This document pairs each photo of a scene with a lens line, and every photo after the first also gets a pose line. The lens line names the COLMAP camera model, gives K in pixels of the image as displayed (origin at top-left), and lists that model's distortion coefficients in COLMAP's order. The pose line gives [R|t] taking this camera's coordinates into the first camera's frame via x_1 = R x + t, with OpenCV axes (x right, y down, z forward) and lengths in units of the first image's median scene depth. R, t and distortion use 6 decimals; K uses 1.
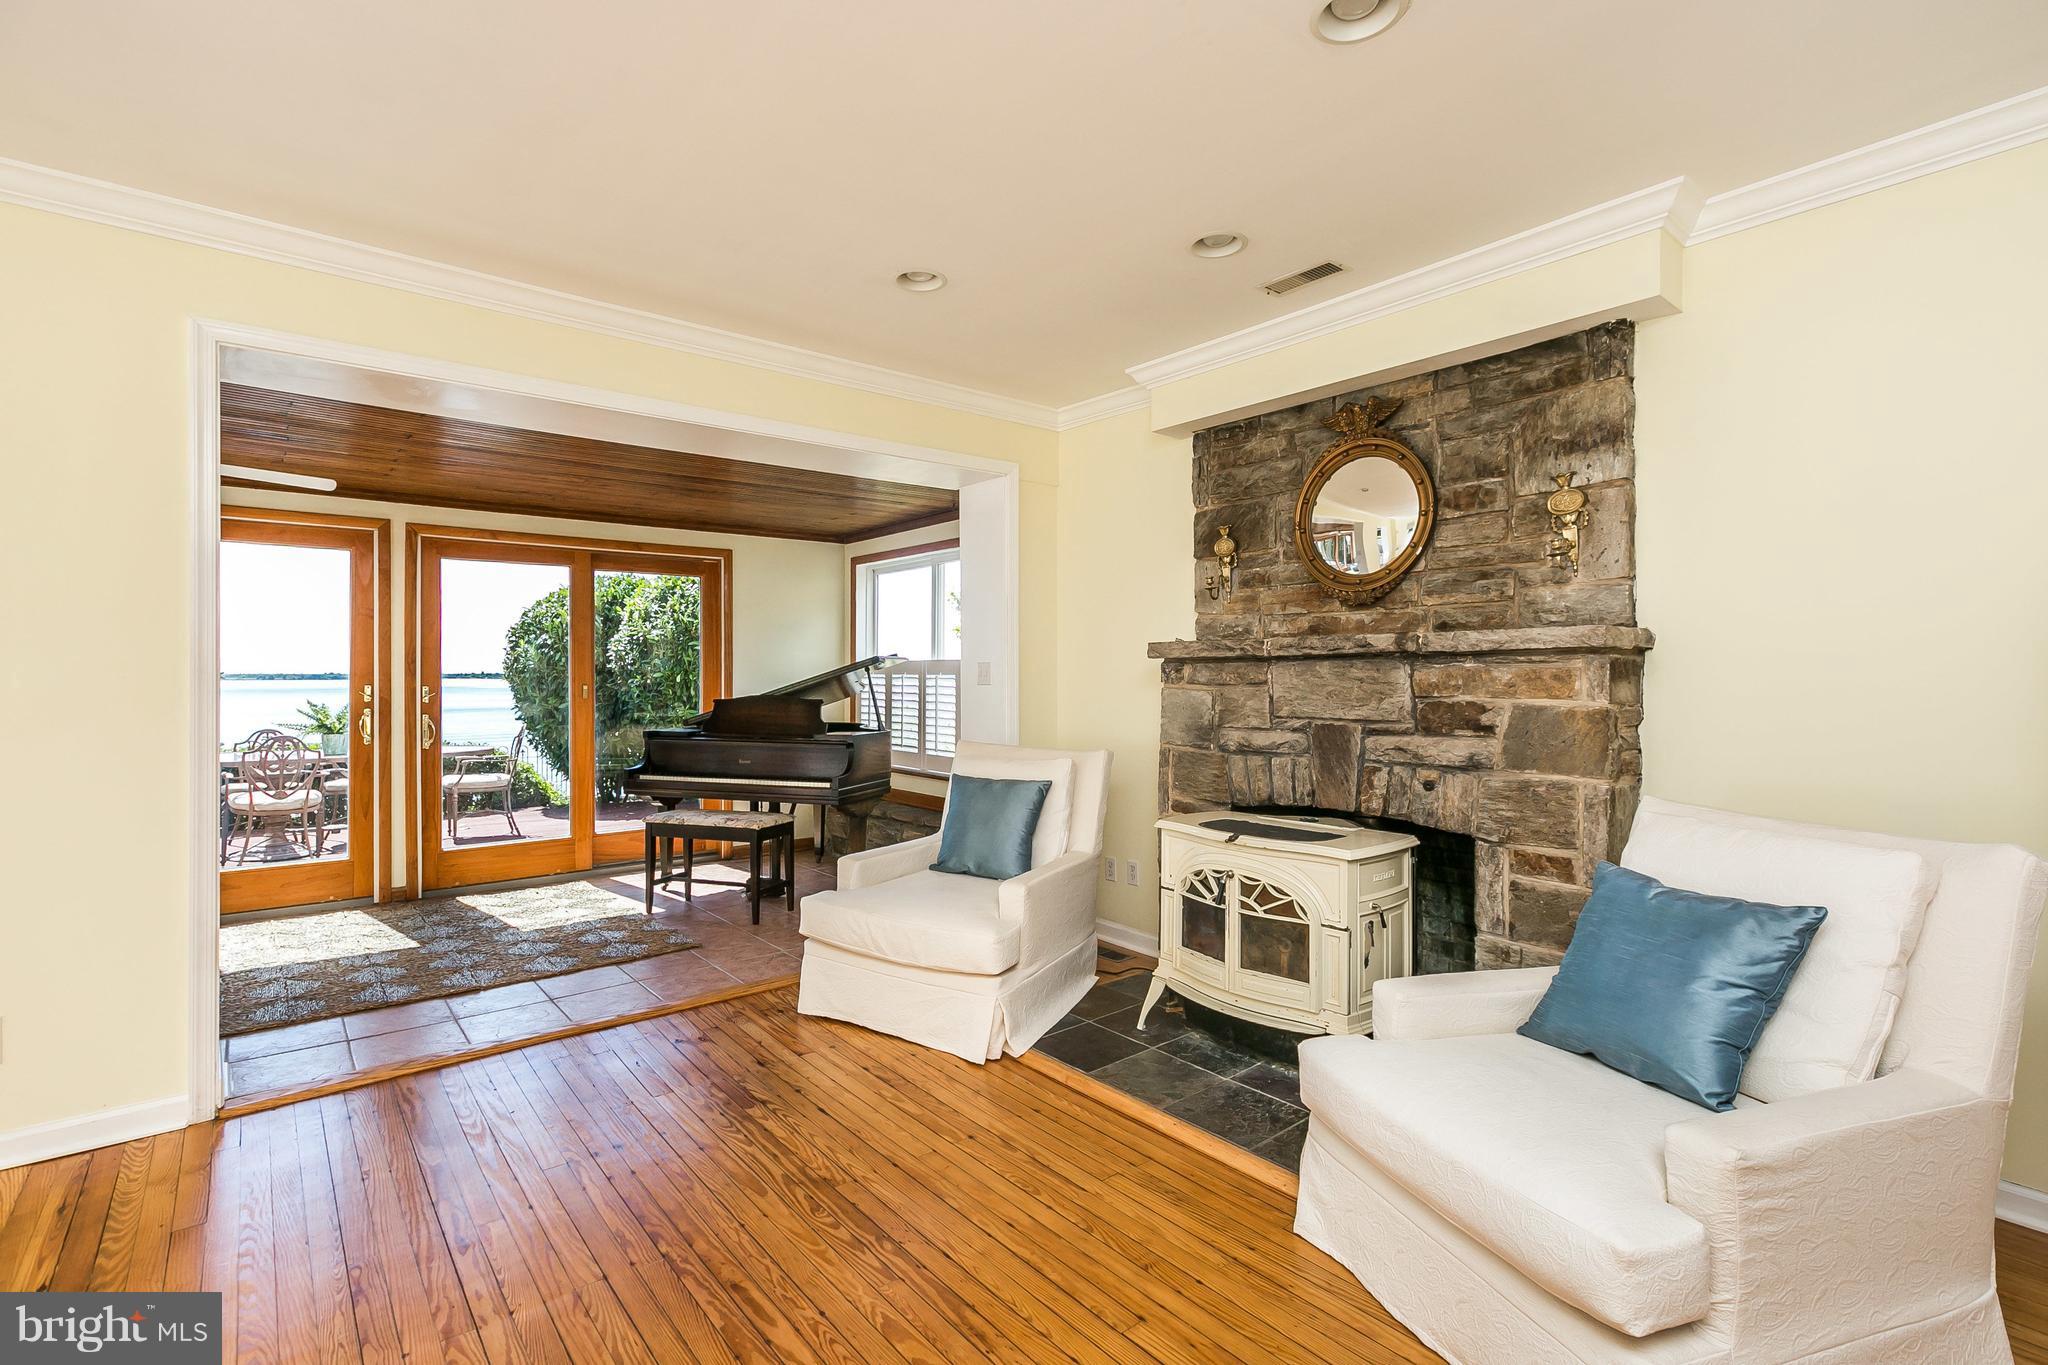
lens RADIAL K [[936.9, 0, 1027.4], [0, 936.9, 677.2], [0, 0, 1]] dist [0.003236, -0.000489]
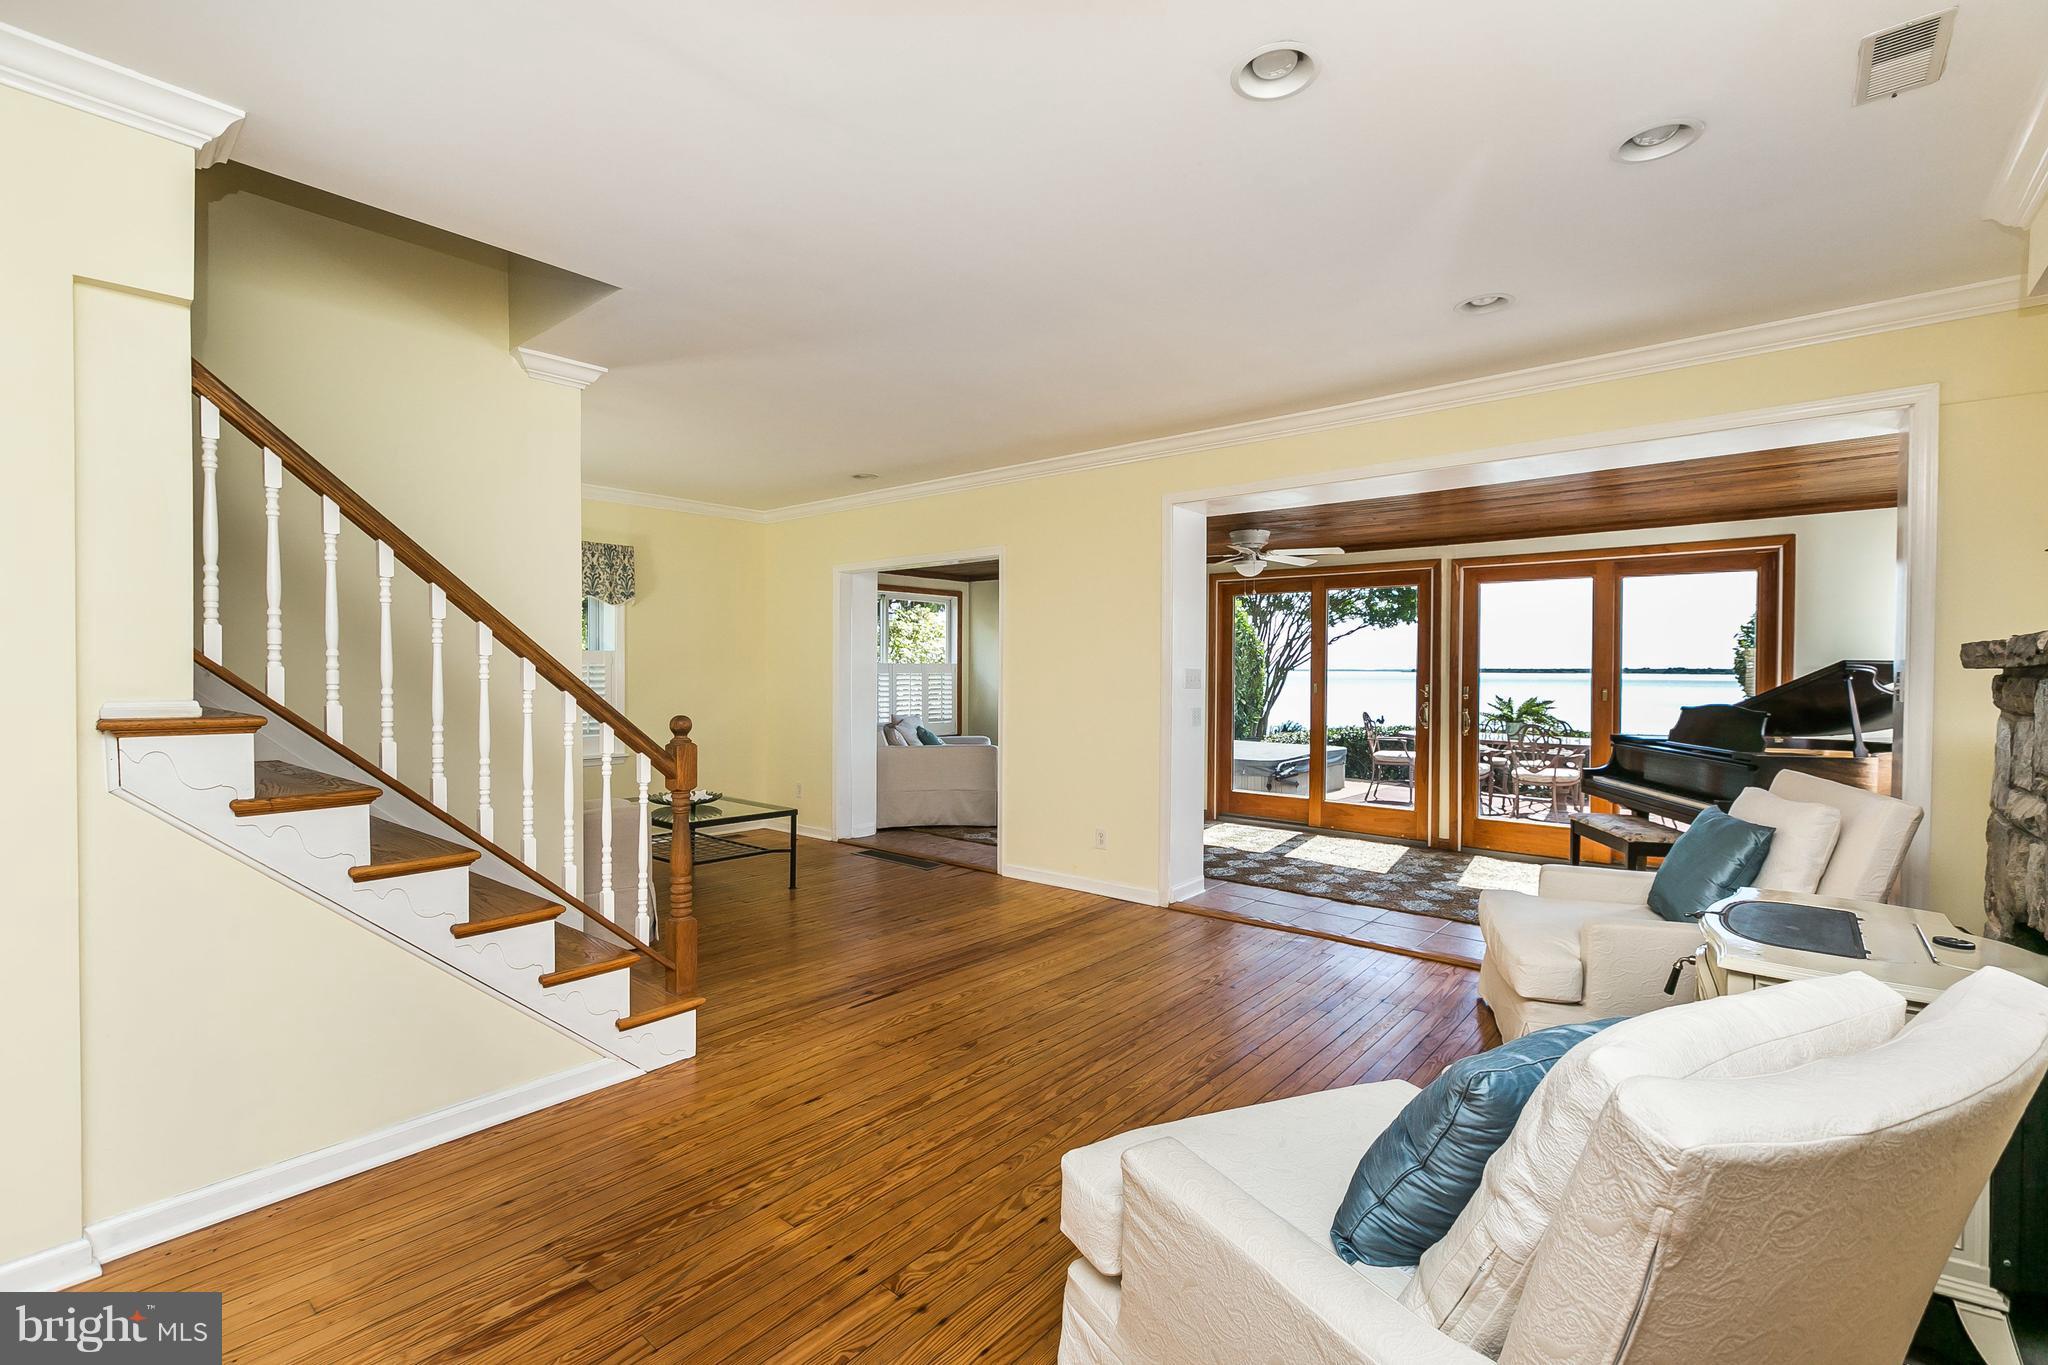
lens RADIAL K [[936.9, 0, 1024.9], [0, 936.9, 680.3], [0, 0, 1]] dist [0.003236, -0.000489]
pose [[0.168080, 0.016337, -0.985638, 0.525758], [-0.005712, 0.999862, 0.015599, -0.015126], [0.985757, 0.003008, 0.168150, 0.205442]]
